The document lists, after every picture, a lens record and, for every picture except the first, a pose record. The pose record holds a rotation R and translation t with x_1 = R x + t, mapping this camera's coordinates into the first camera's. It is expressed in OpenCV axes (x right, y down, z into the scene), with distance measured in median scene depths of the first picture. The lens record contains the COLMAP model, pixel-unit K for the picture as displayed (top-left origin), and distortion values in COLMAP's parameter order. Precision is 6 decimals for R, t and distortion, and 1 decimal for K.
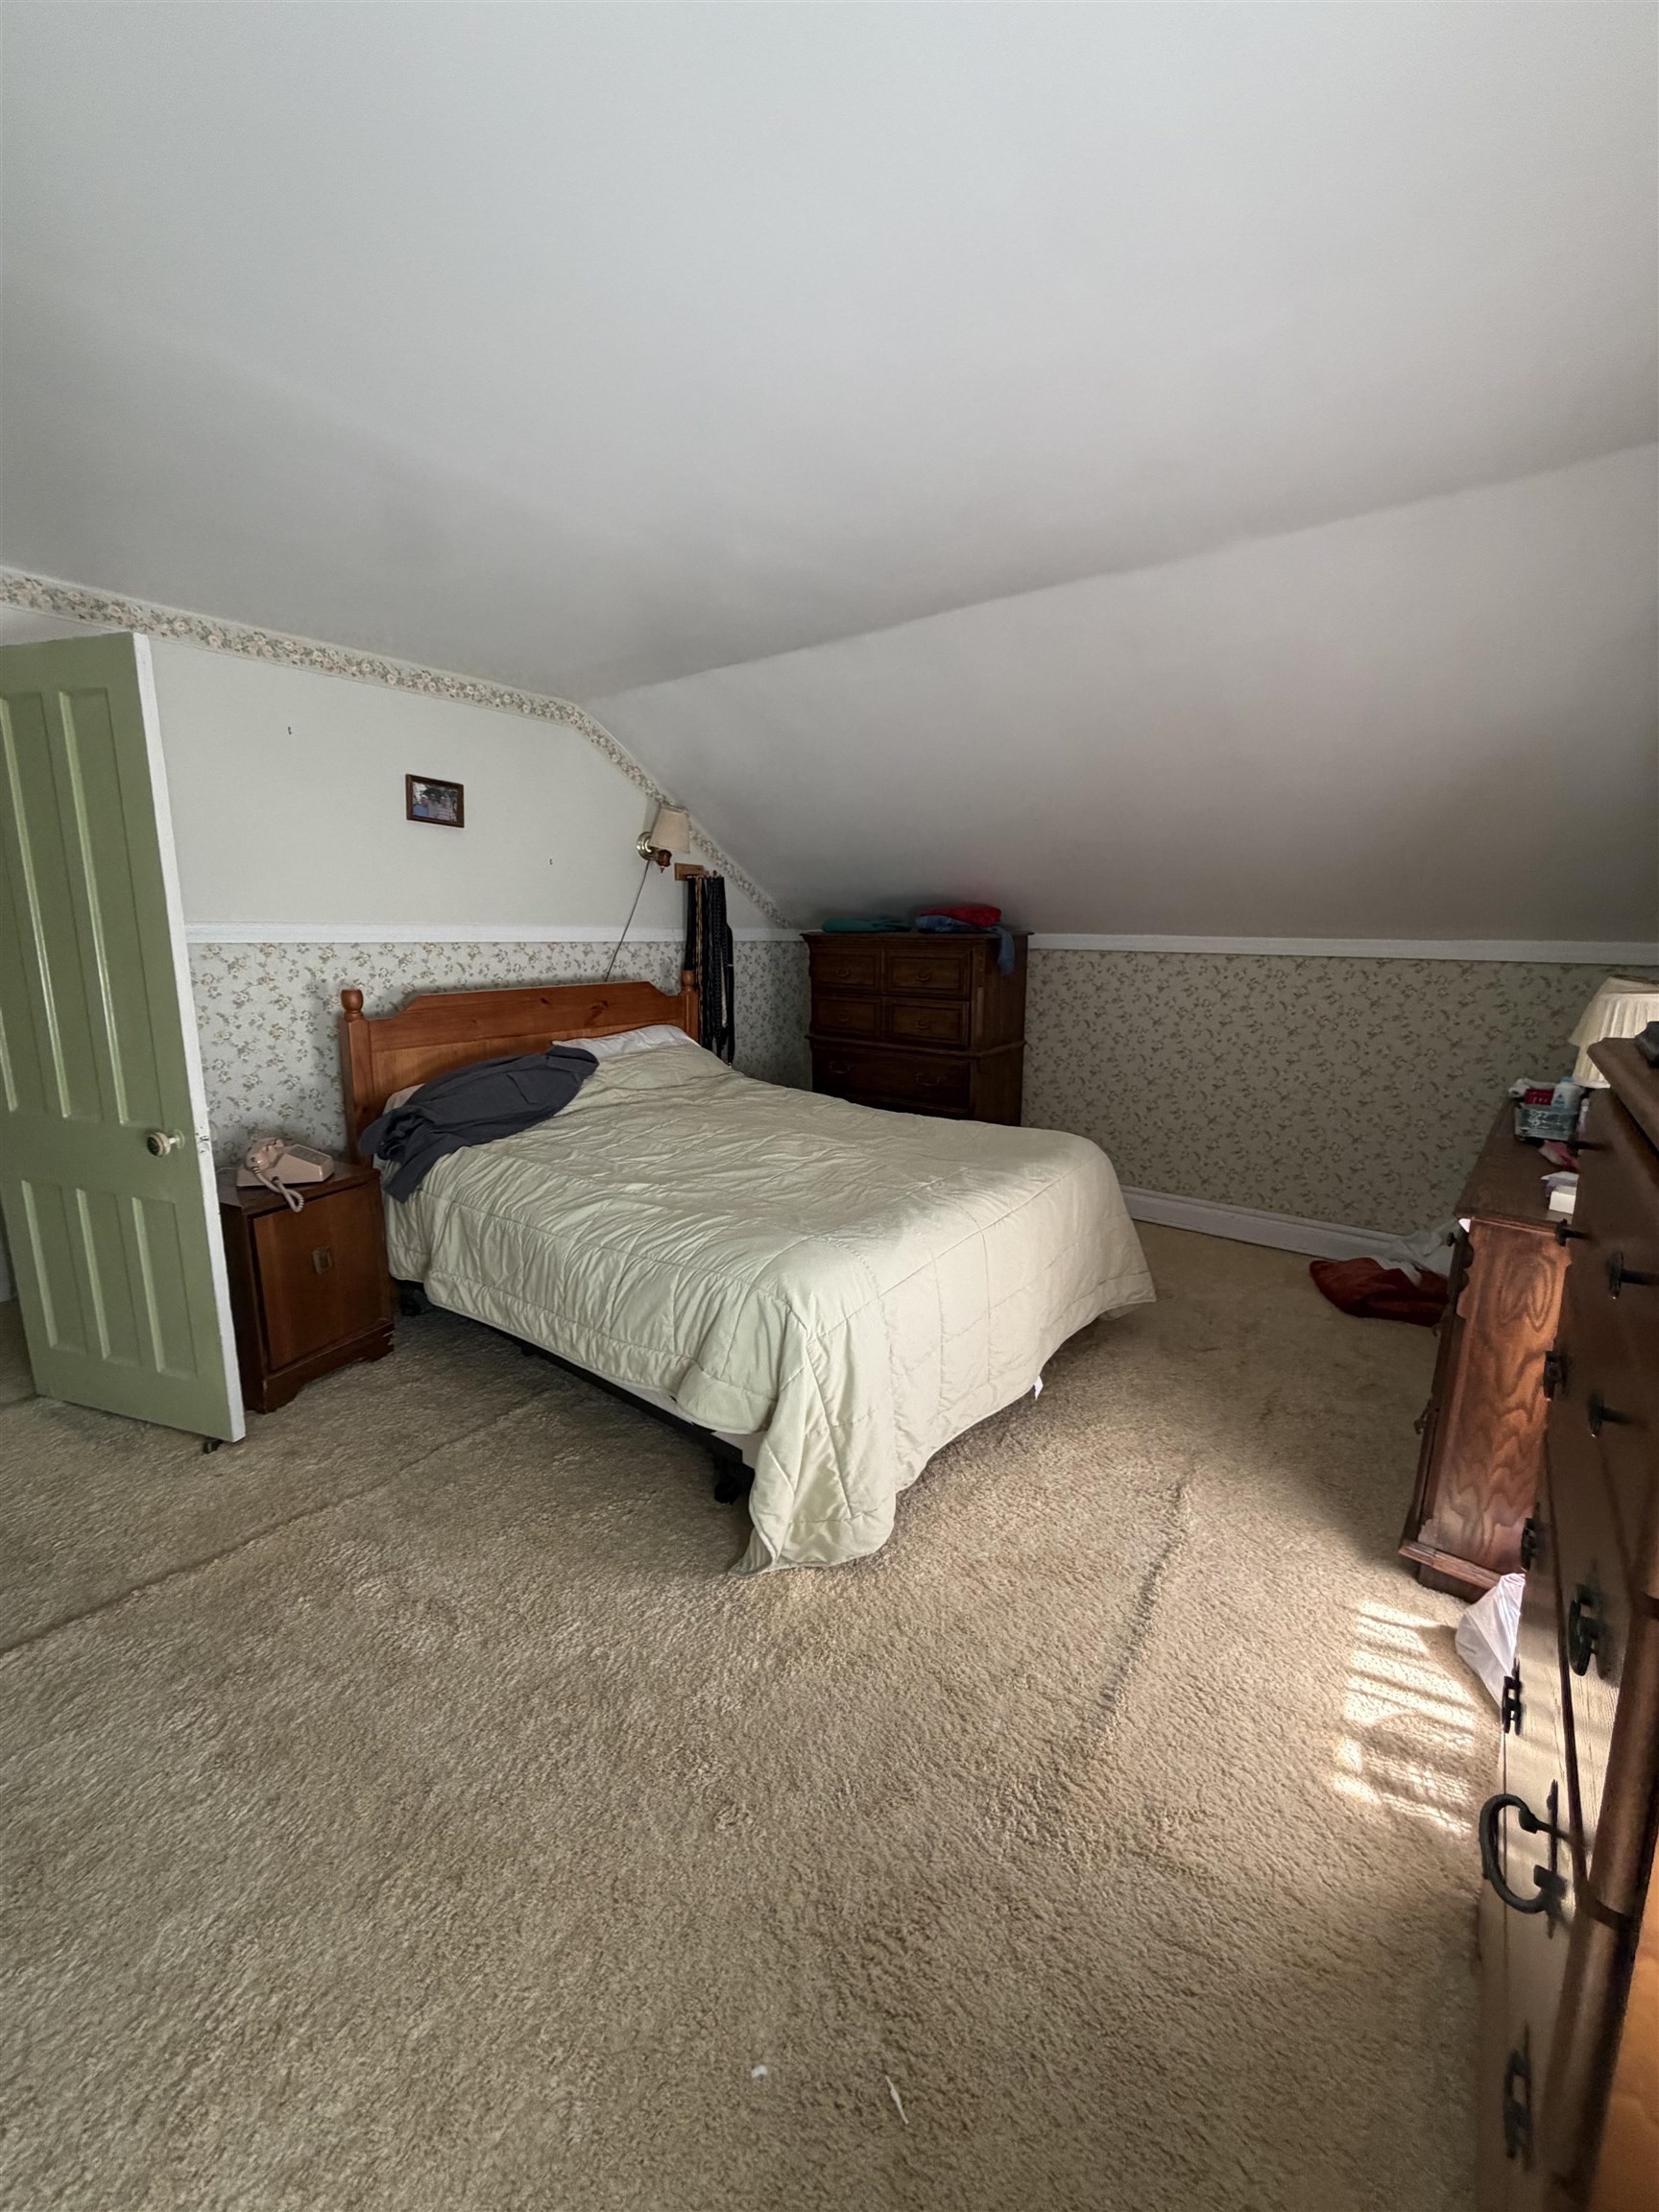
lens RADIAL K [[880.4, 0, 831.5], [0, 880.4, 1103.9], [0, 0, 1]] dist [-0.004112, 0.000715]
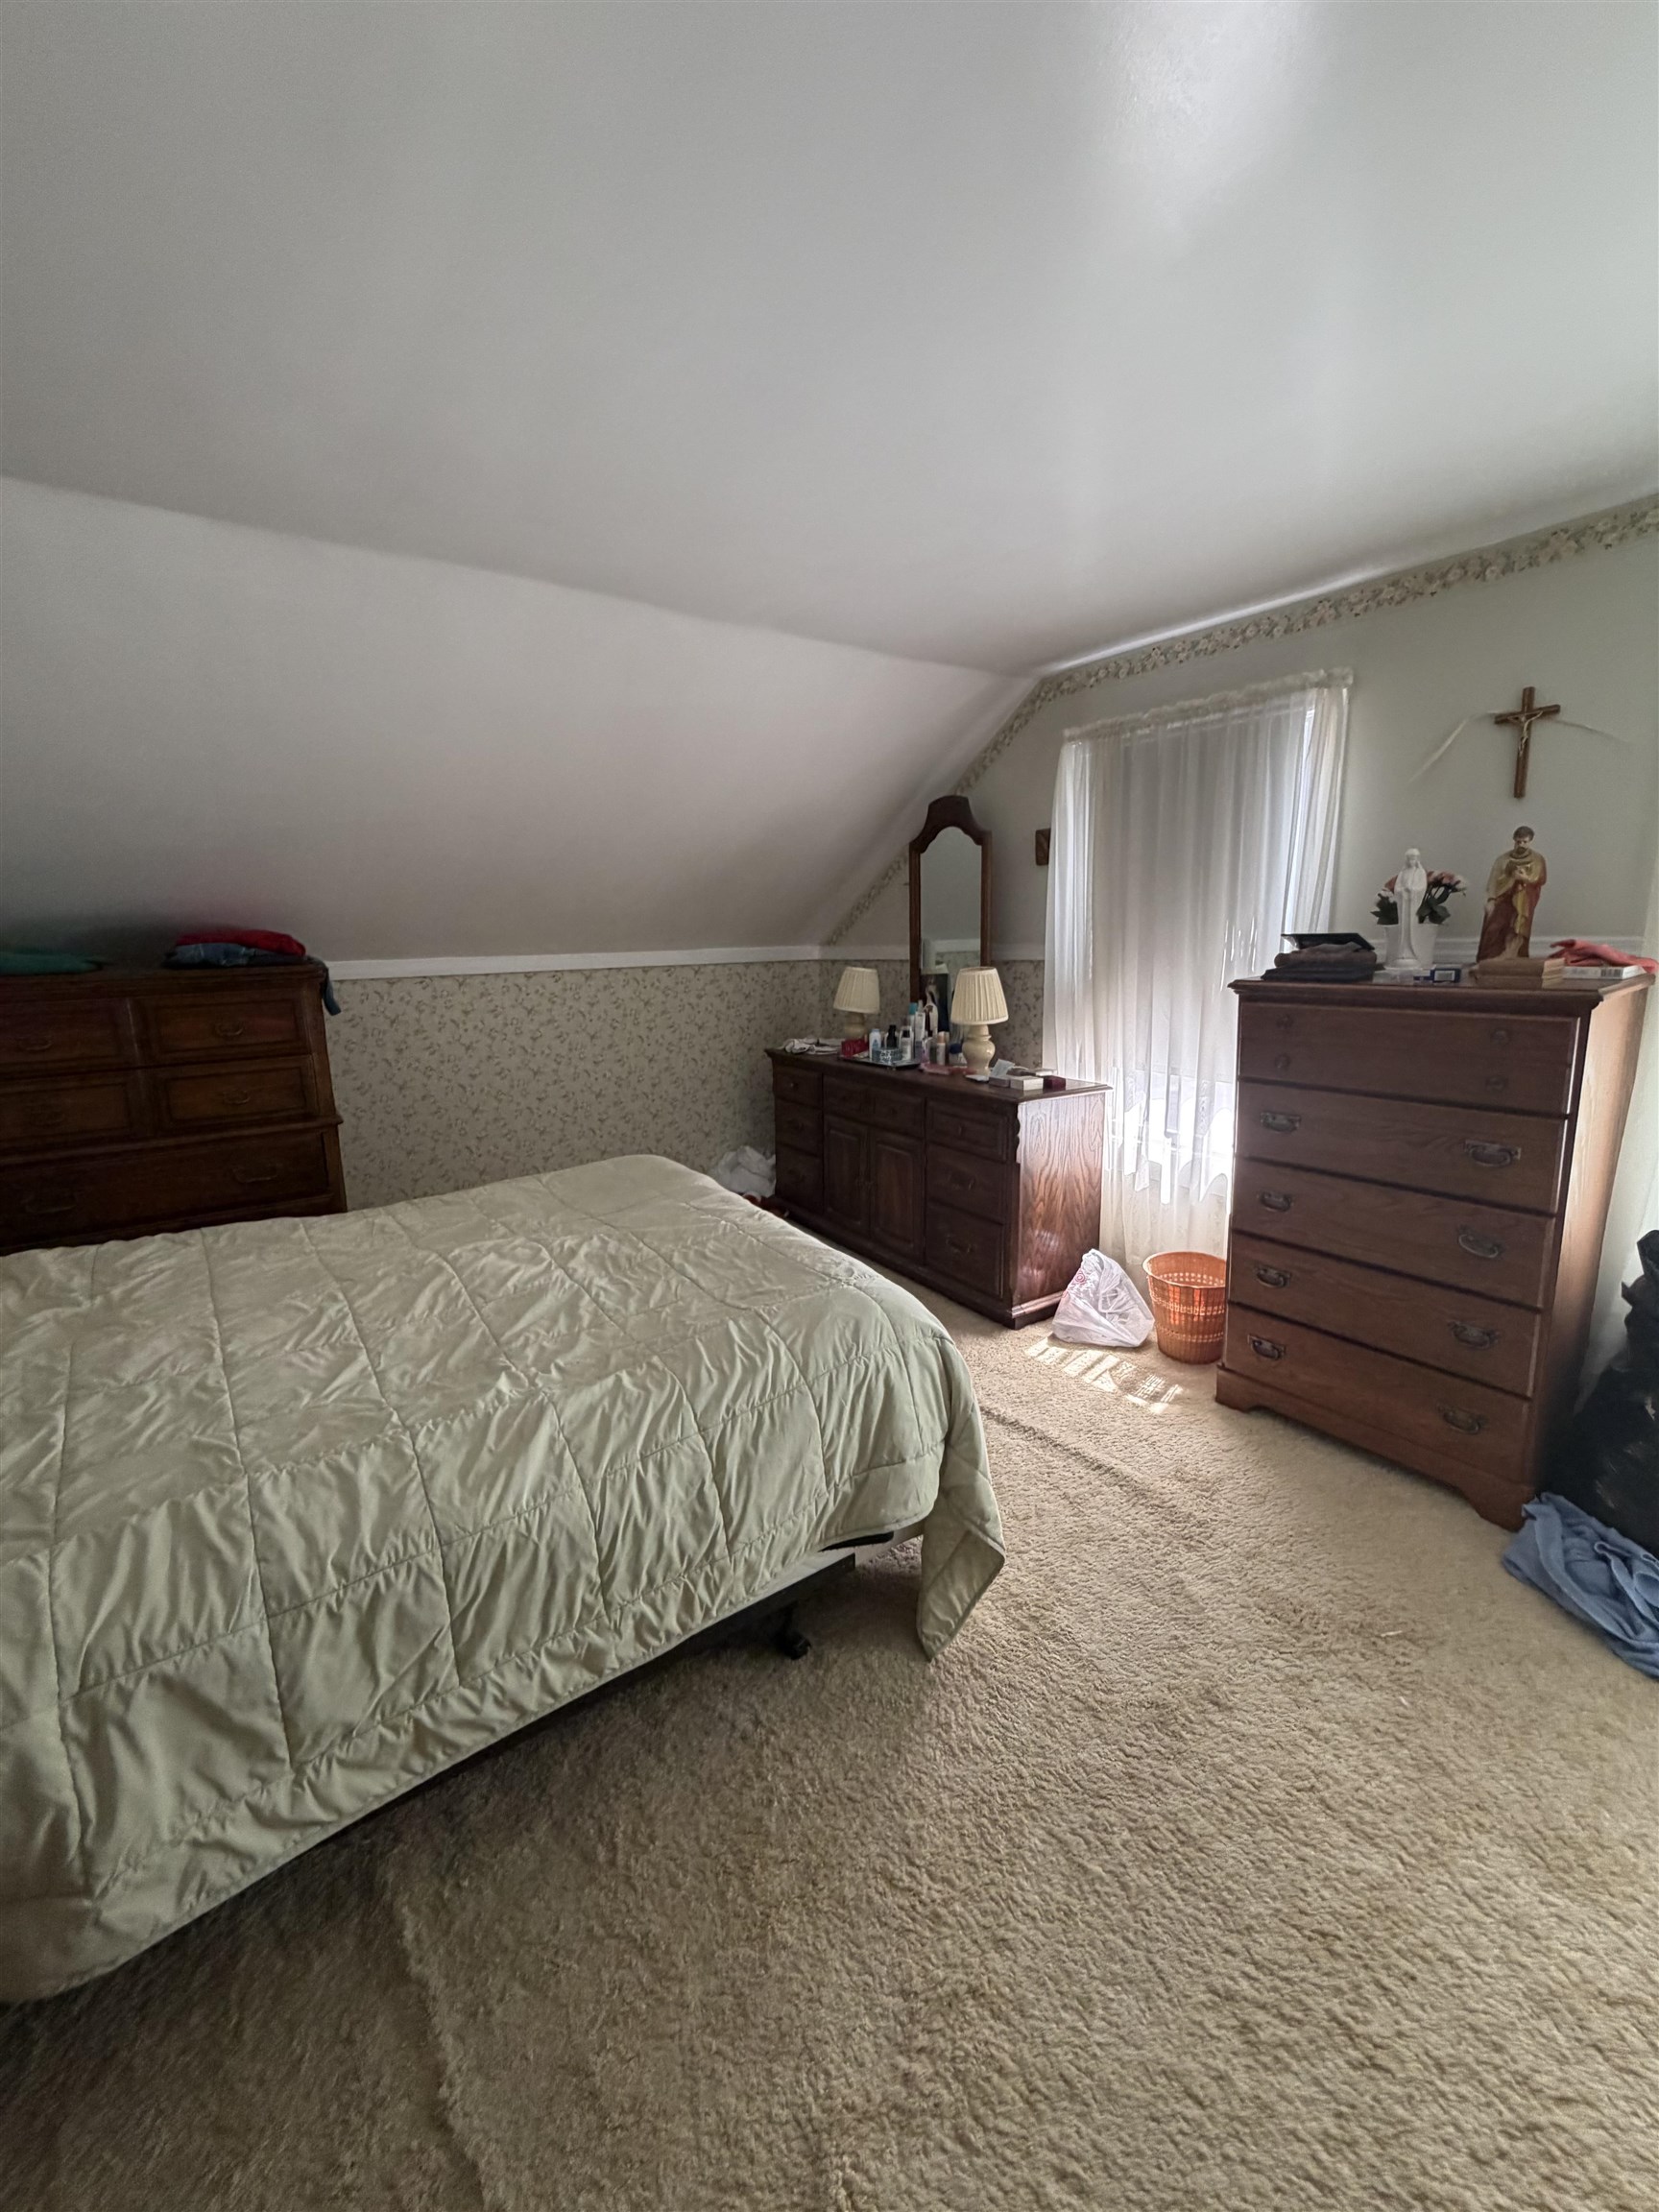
lens RADIAL K [[880.4, 0, 832.3], [0, 880.4, 1104.4], [0, 0, 1]] dist [-0.004112, 0.000715]
pose [[0.285006, -0.198083, 0.937835, -0.679829], [0.219782, 0.965852, 0.137209, -0.126412], [-0.932988, 0.167014, 0.318809, 0.550237]]
